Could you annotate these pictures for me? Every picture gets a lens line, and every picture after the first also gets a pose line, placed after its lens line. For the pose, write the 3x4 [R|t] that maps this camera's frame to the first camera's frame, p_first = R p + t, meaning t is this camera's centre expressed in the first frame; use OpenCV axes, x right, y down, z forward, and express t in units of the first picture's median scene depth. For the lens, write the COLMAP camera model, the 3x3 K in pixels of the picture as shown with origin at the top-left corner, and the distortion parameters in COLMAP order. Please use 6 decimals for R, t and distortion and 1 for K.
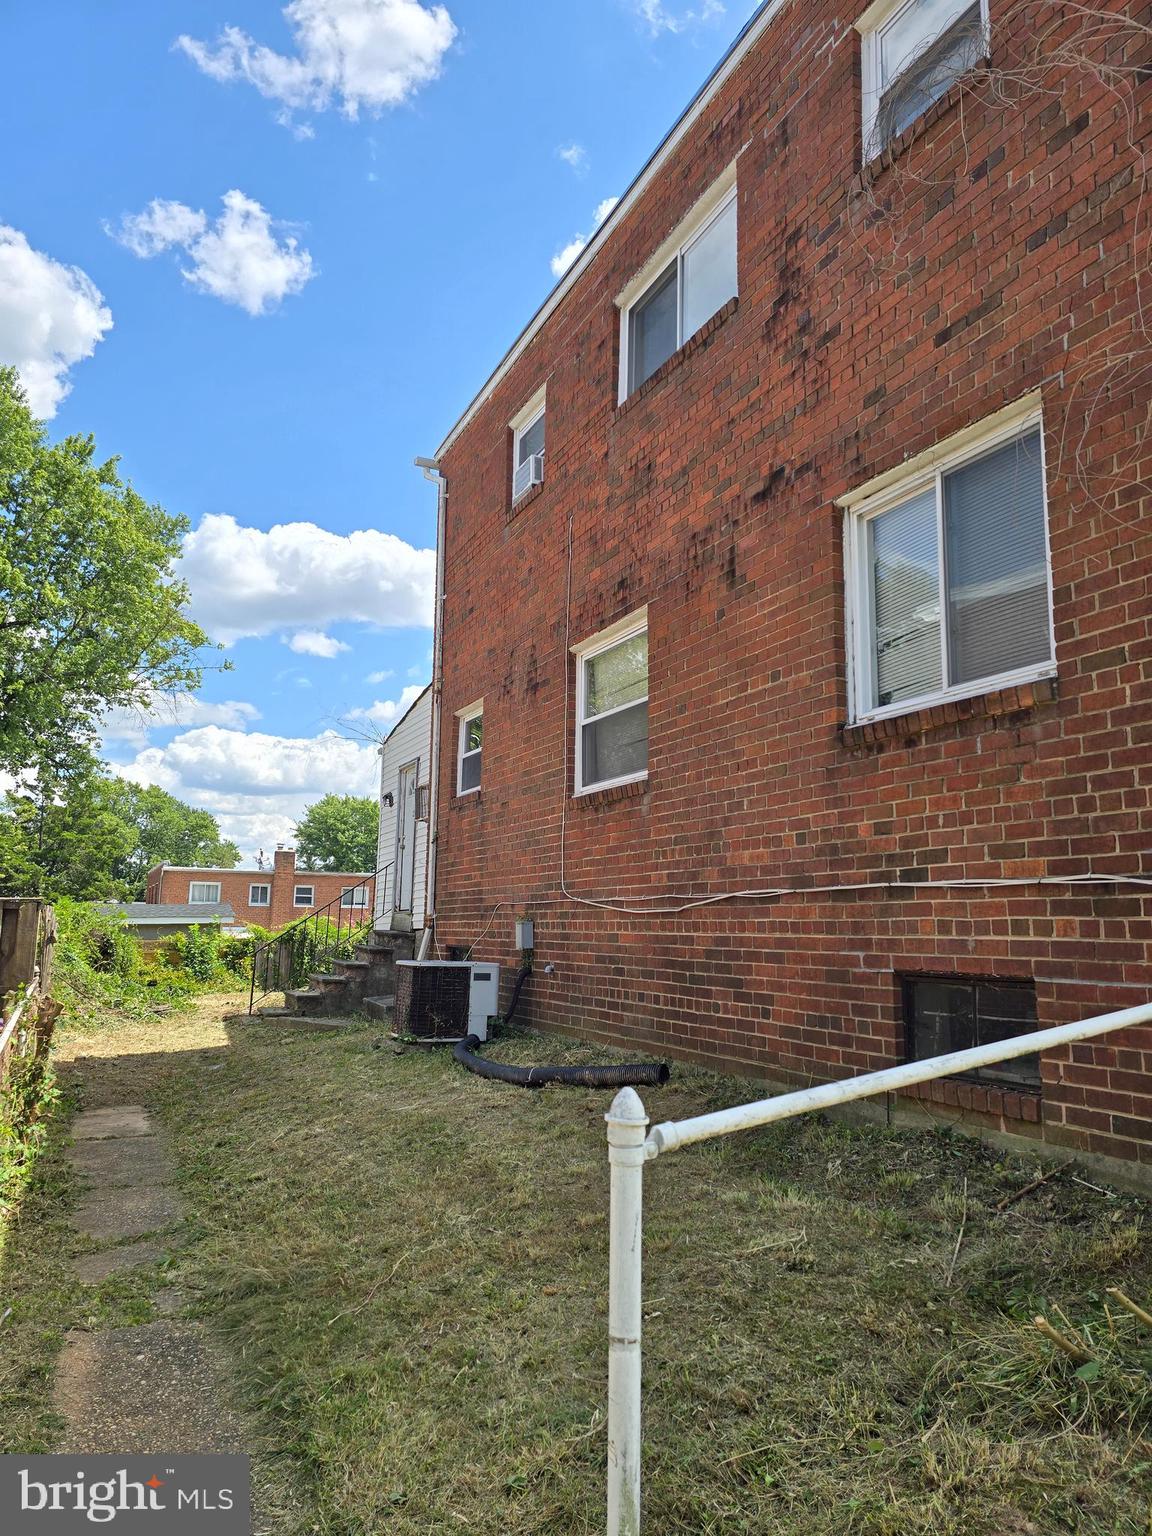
lens RADIAL K [[1029.9, 0, 582.1], [0, 1029.9, 752.6], [0, 0, 1]] dist [0.023562, -0.001668]
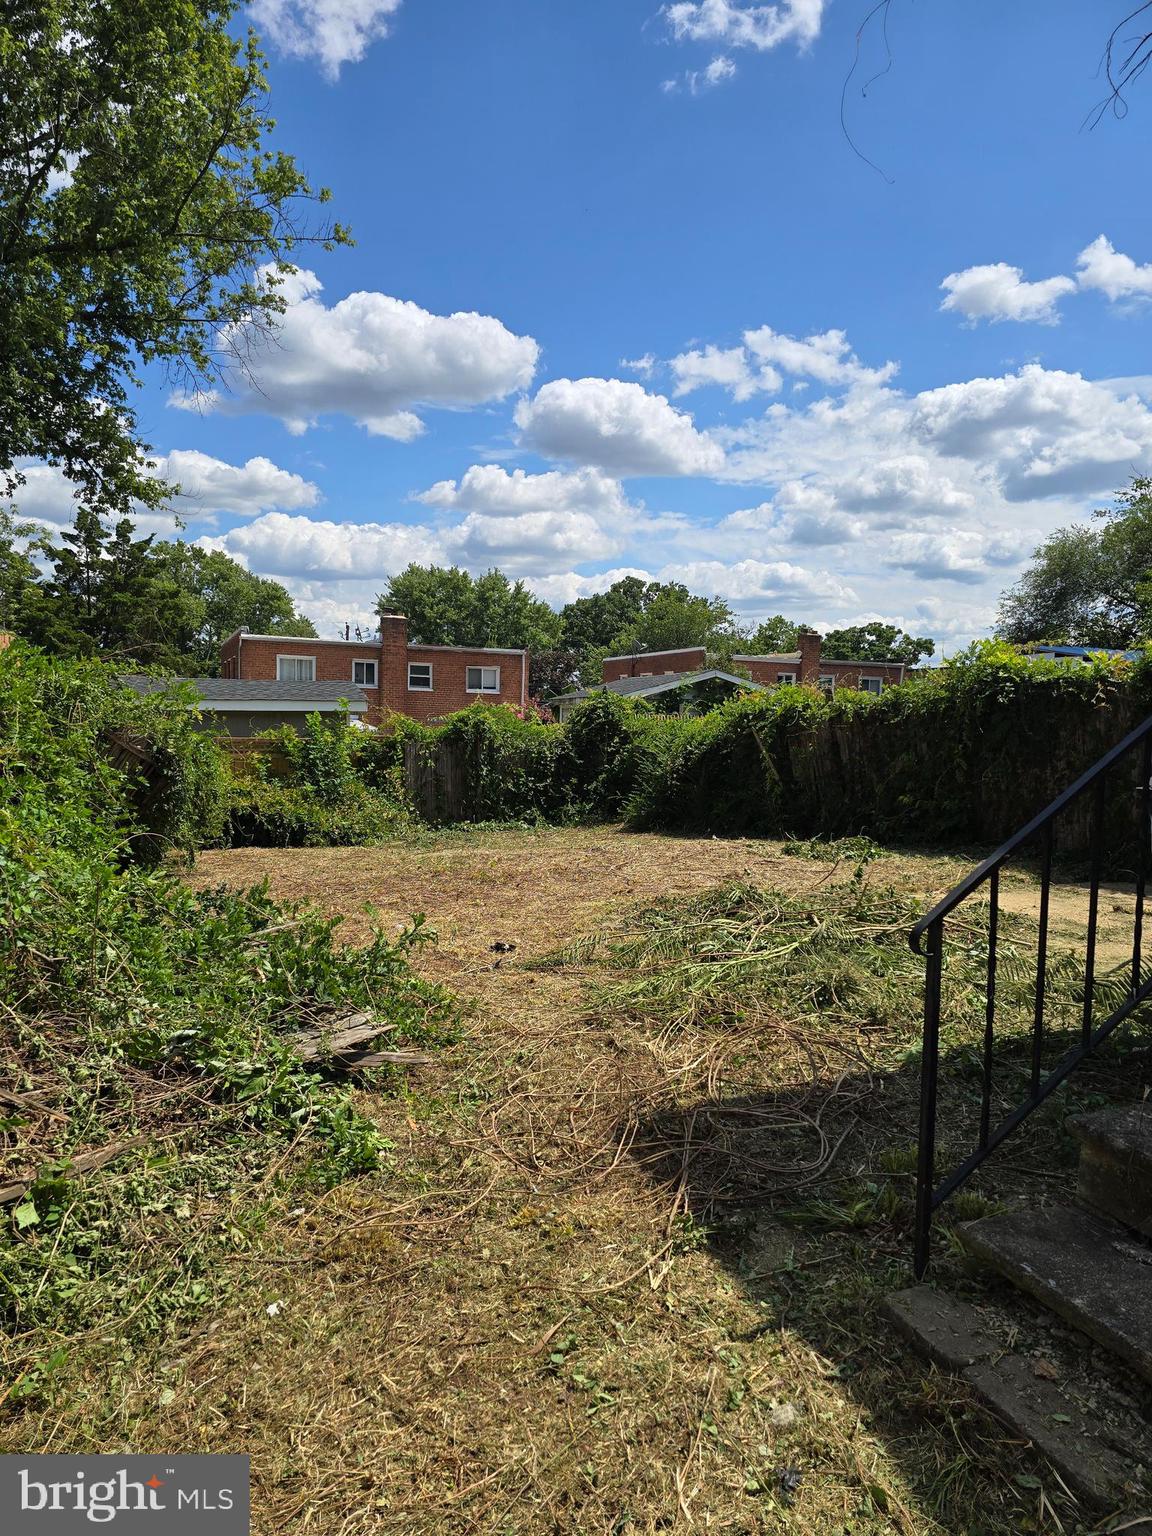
lens RADIAL K [[1029.9, 0, 563.2], [0, 1029.9, 781.8], [0, 0, 1]] dist [0.023562, -0.001668]
pose [[0.997271, 0.017531, -0.071710, -0.105623], [-0.000545, 0.973117, 0.230311, 0.038173], [0.073820, -0.229643, 0.970471, 0.239775]]
